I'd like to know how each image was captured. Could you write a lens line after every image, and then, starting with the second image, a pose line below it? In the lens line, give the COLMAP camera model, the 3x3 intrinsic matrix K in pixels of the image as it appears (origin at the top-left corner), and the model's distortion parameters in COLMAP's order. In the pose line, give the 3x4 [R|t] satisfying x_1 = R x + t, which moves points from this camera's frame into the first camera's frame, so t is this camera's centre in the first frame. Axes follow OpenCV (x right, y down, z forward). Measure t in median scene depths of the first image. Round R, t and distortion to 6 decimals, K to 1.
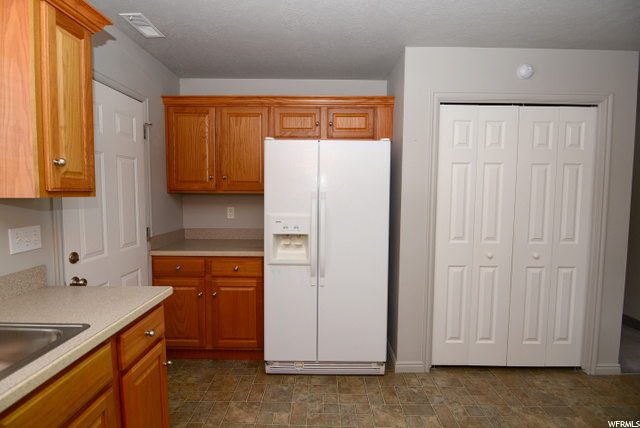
lens RADIAL K [[320.4, 0, 319.4], [0, 320.4, 212.4], [0, 0, 1]] dist [0.000558, -0.014584]
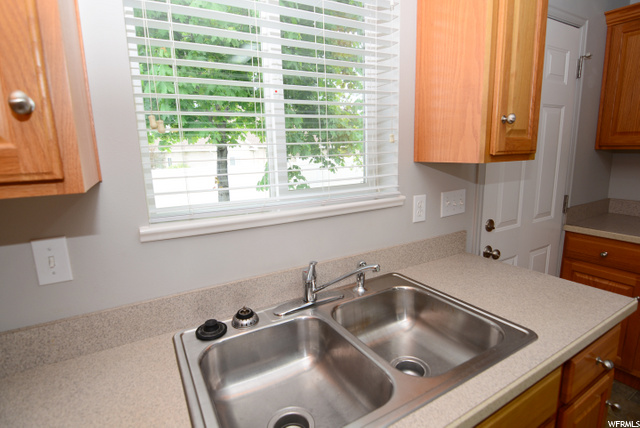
lens RADIAL K [[320.4, 0, 319.4], [0, 320.4, 212.4], [0, 0, 1]] dist [0.000558, -0.014584]
pose [[0.496773, 0.140810, -0.856382, -0.235900], [-0.021068, 0.988416, 0.150299, -0.024967], [0.867625, -0.056622, 0.493985, 0.120587]]
